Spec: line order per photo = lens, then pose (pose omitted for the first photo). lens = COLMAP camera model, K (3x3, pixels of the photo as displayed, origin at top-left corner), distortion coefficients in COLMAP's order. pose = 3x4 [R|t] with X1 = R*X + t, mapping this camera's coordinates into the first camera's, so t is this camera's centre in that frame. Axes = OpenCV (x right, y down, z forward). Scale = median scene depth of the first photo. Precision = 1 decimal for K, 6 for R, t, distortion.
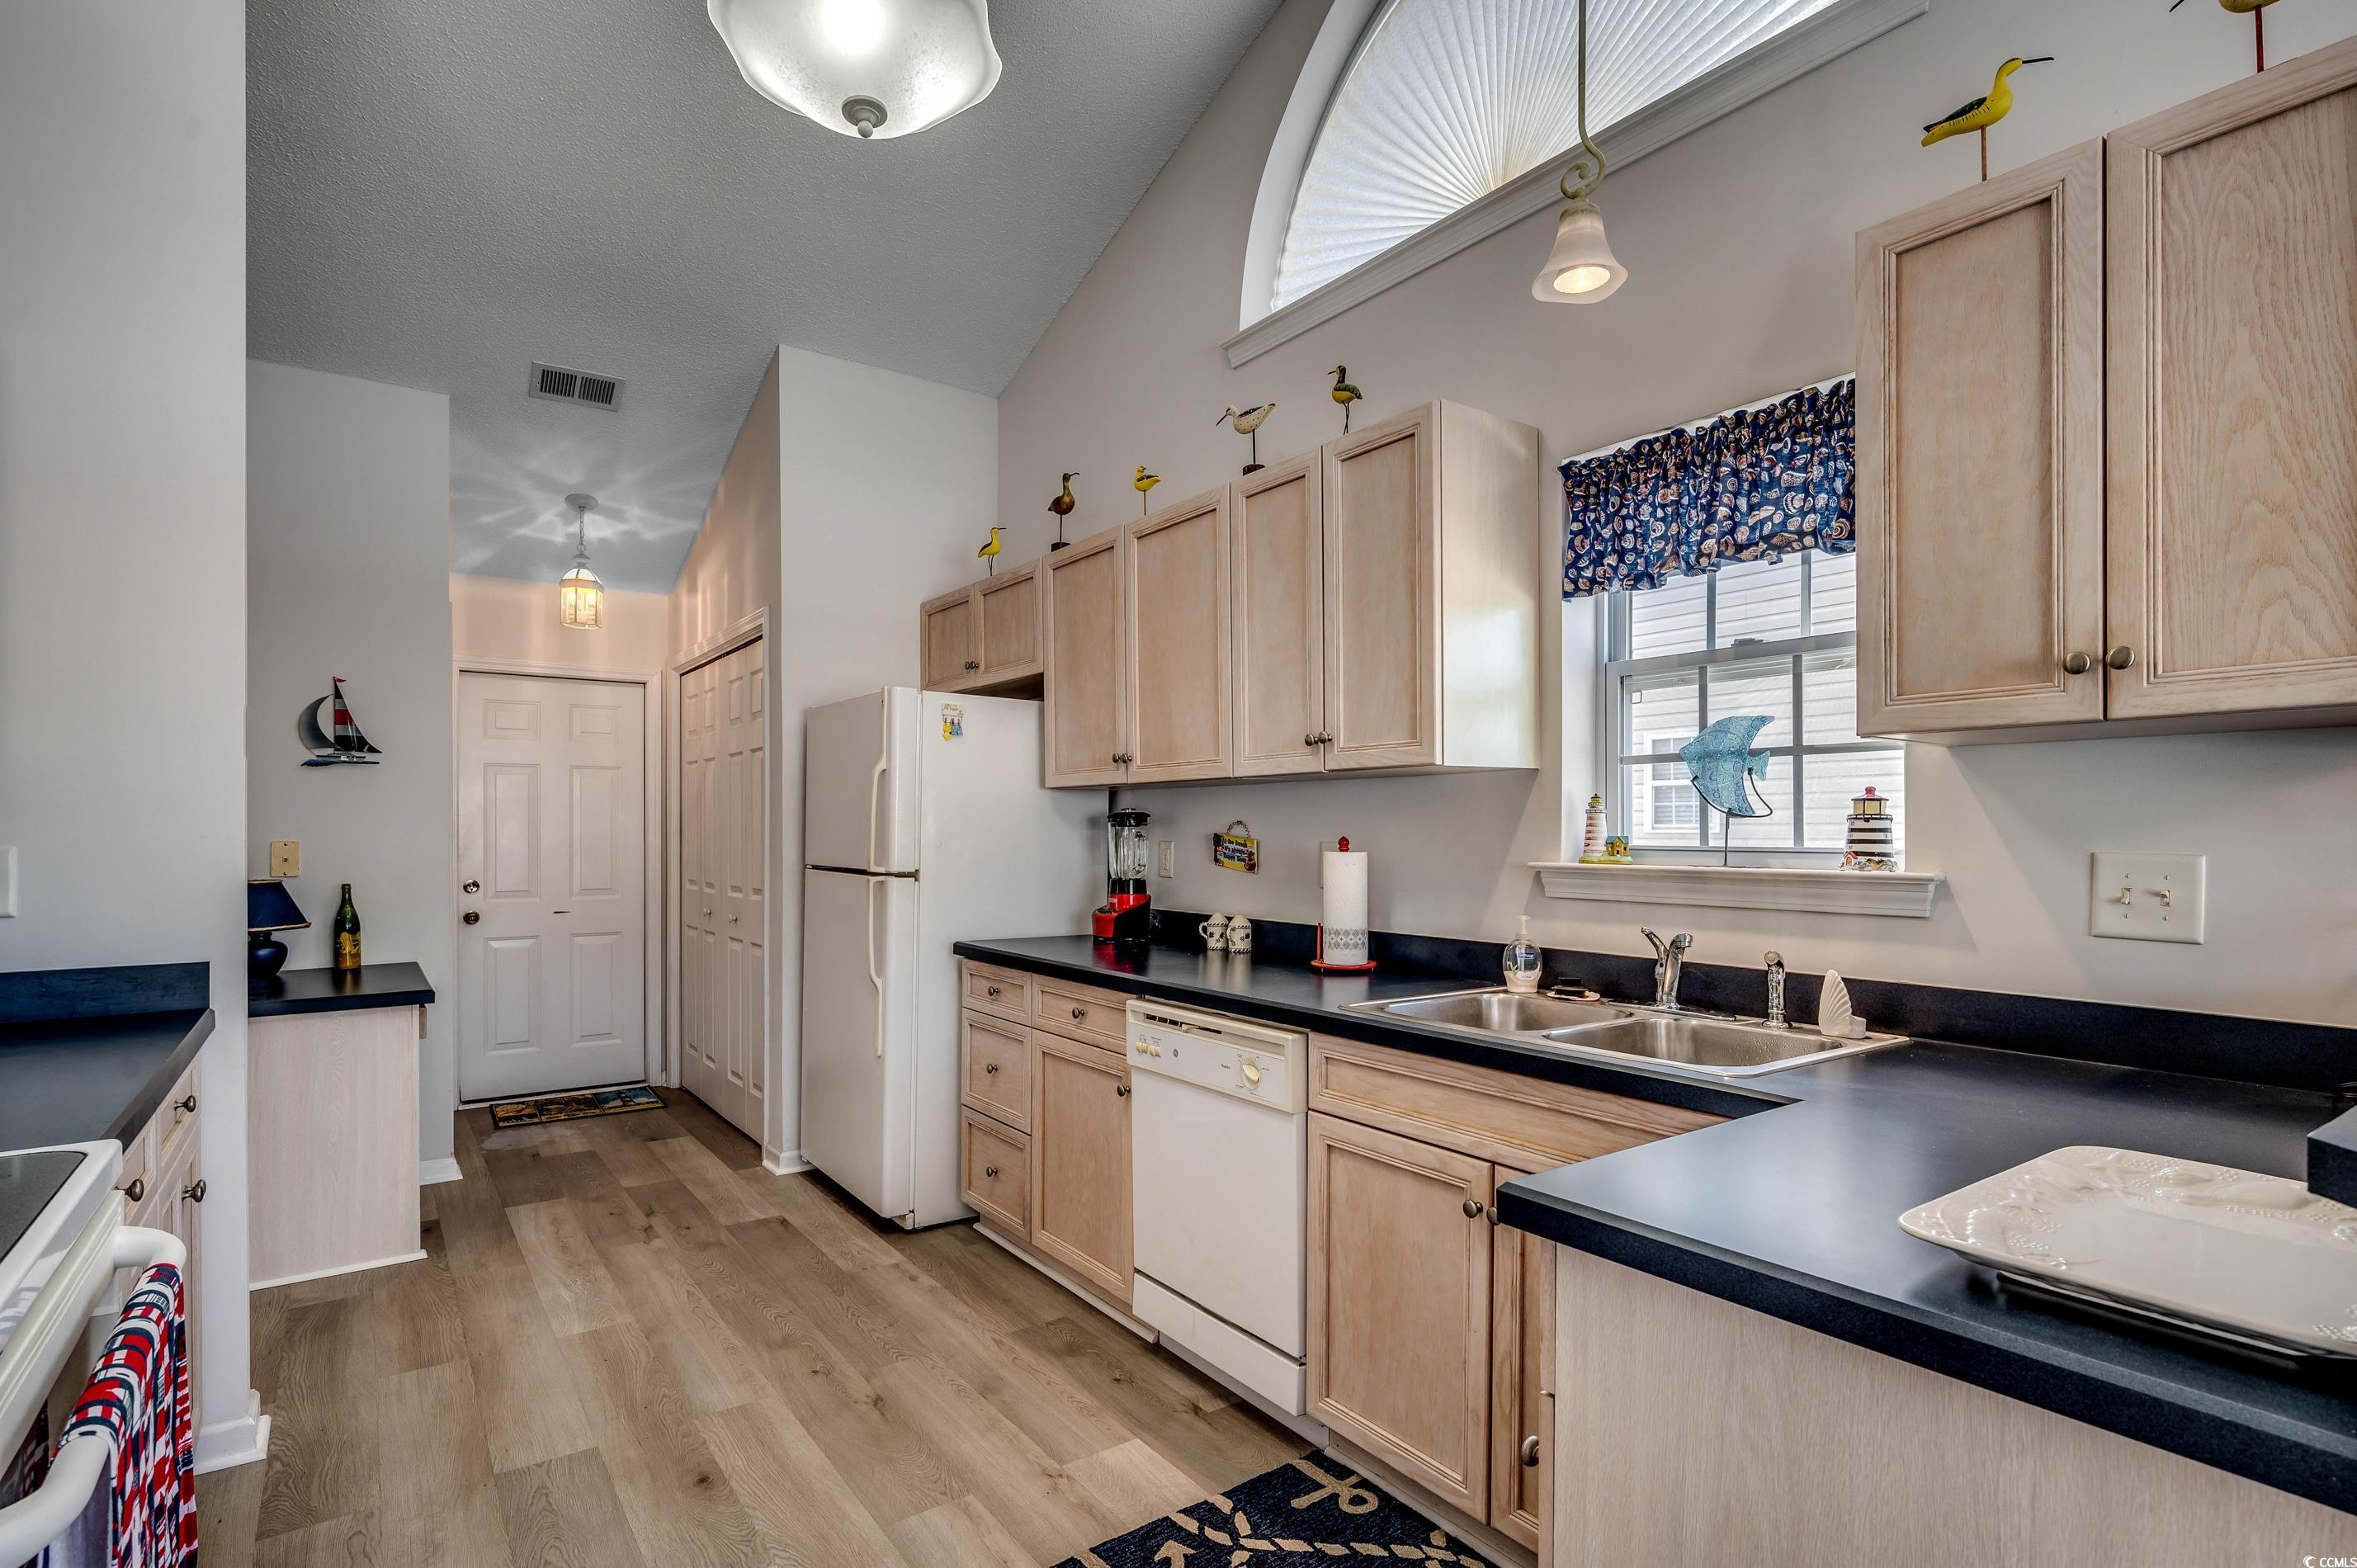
lens RADIAL K [[1142.5, 0, 1181.1], [0, 1142.5, 830.7], [0, 0, 1]] dist [0.002607, 0.000200]
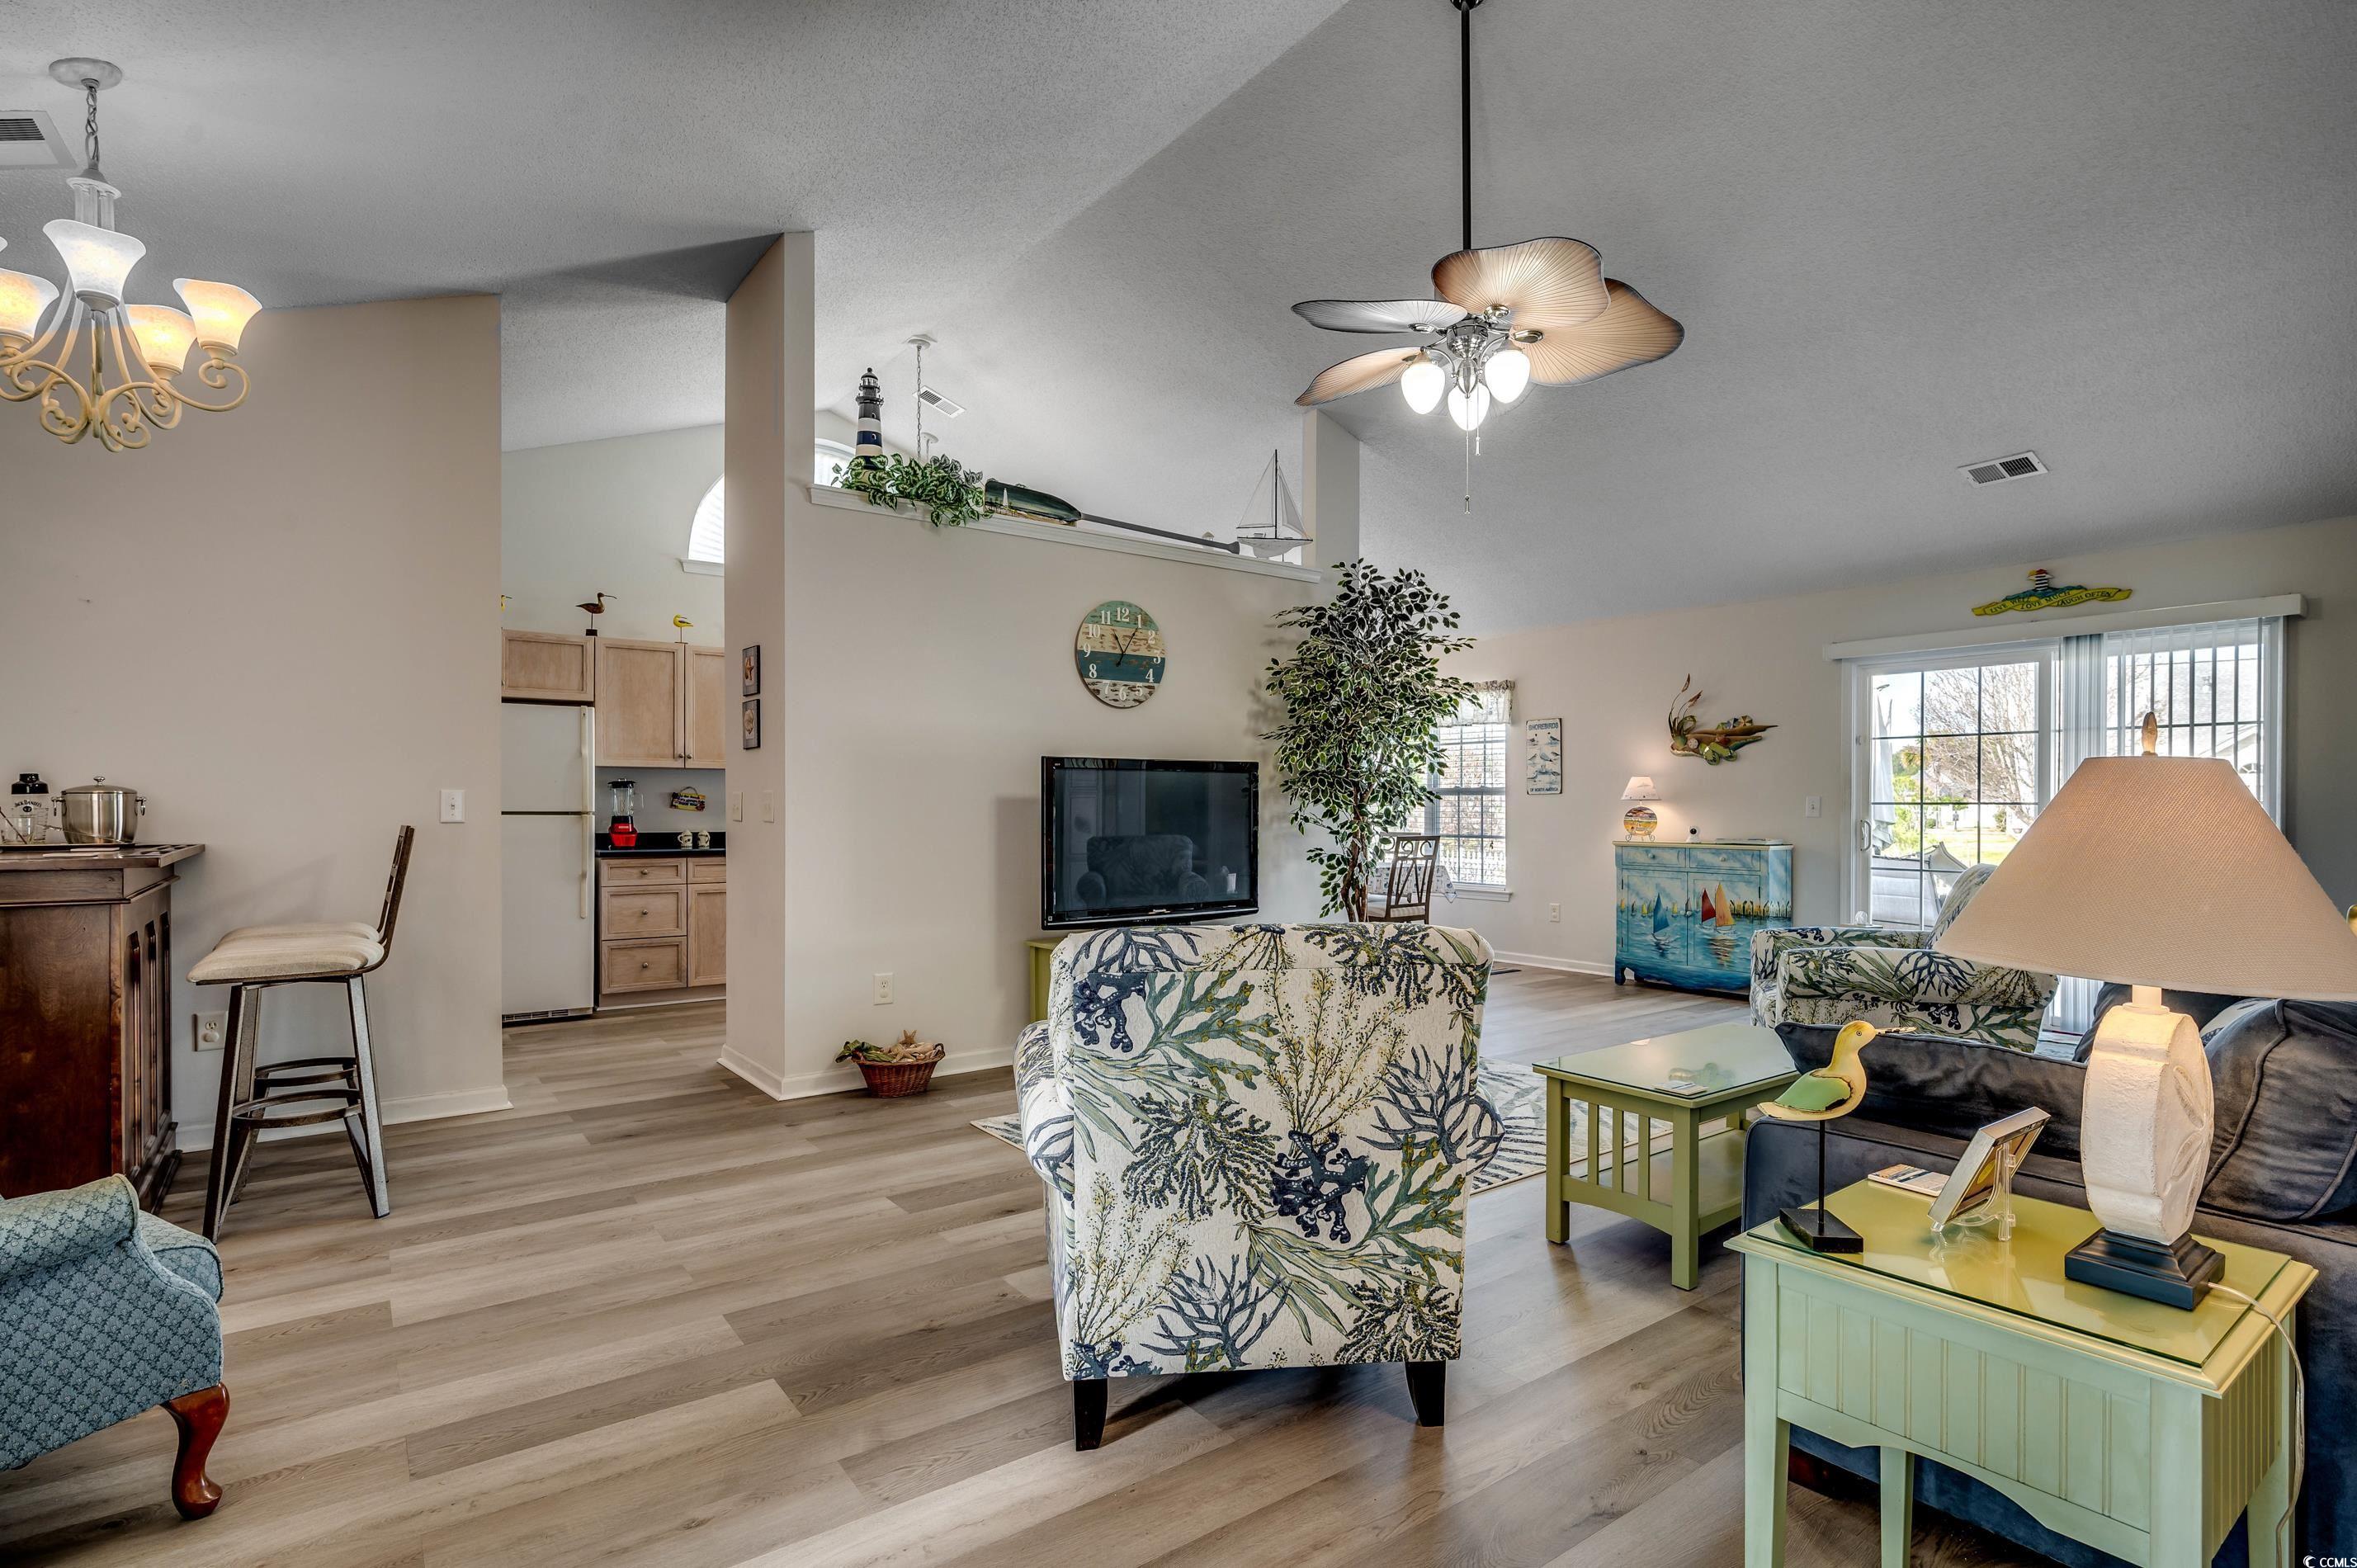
lens RADIAL K [[1155.2, 0, 1181.3], [0, 1155.2, 810.3], [0, 0, 1]] dist [-0.000441, 0.000056]
pose [[-0.009146, -0.004373, 0.999949, -2.126945], [-0.002455, 0.999988, 0.004351, 0.024602], [-0.999955, -0.002415, -0.009157, 0.102571]]
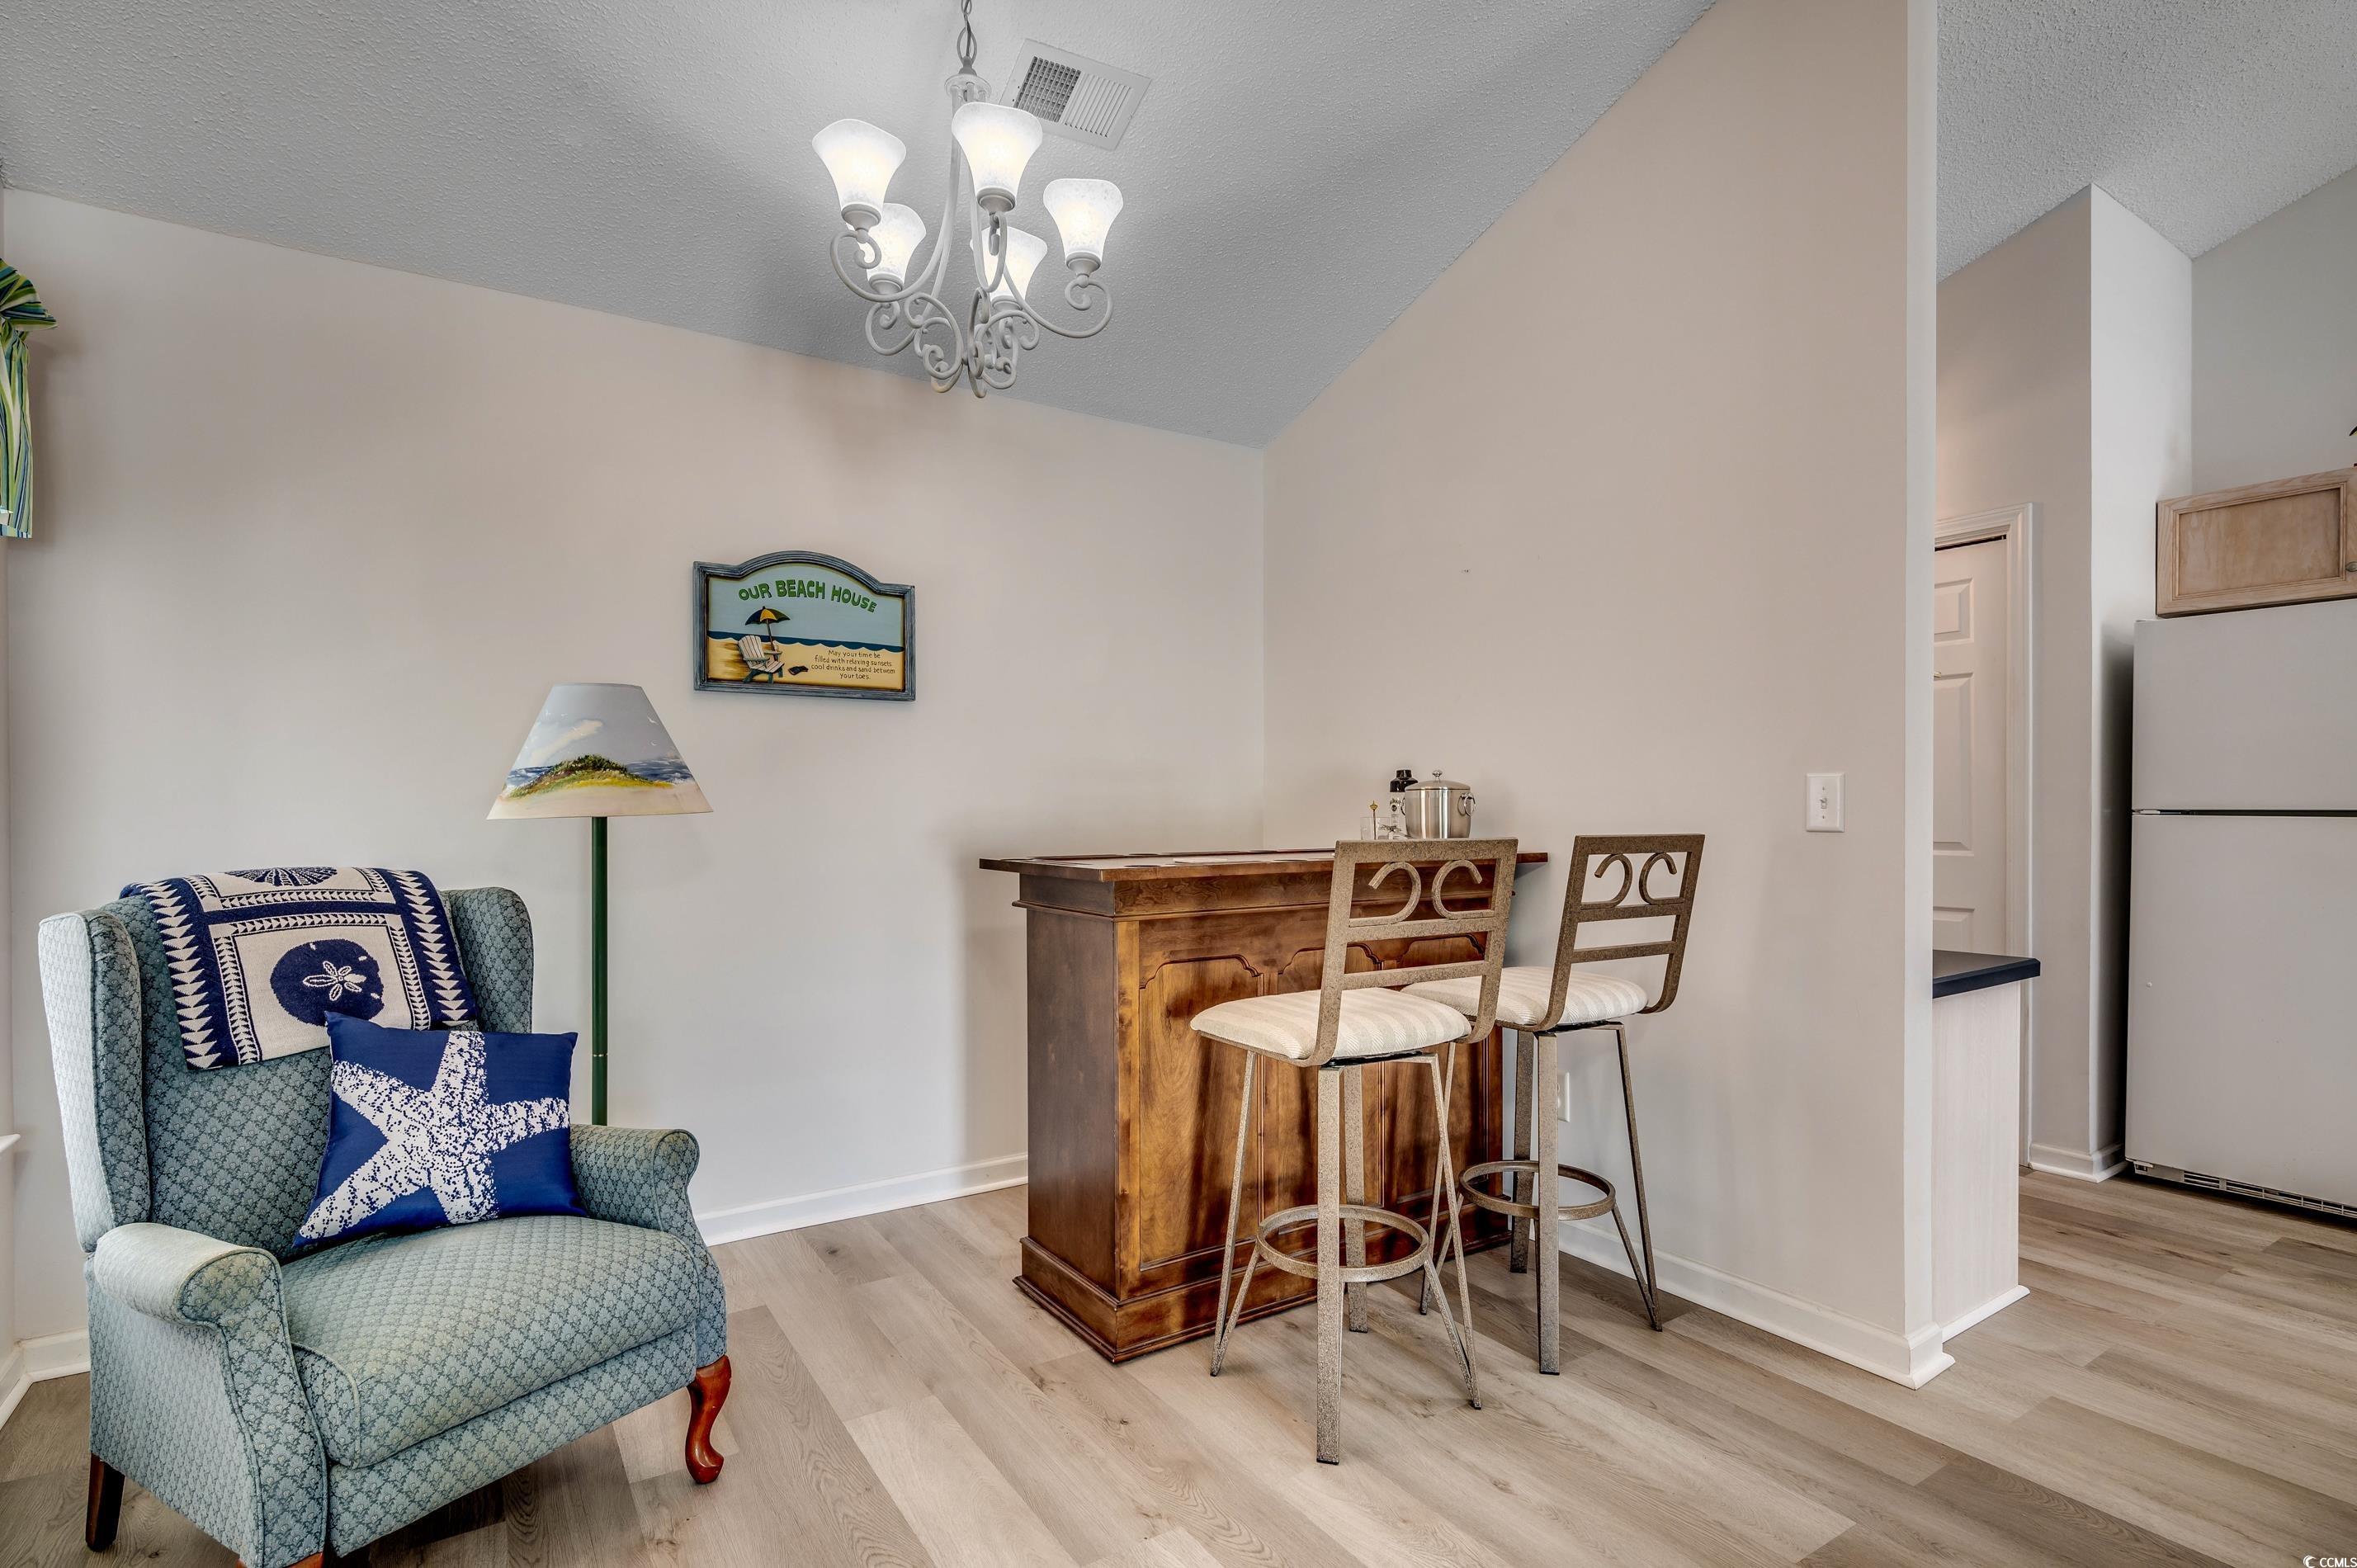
lens RADIAL K [[1139.2, 0, 1173.6], [0, 1139.2, 809.0], [0, 0, 1]] dist [-0.001295, -0.000094]
pose [[0.998498, -0.005686, -0.054491, -1.220933], [0.005964, 0.999970, 0.004943, 0.025749], [0.054462, -0.005261, 0.998502, 0.168919]]
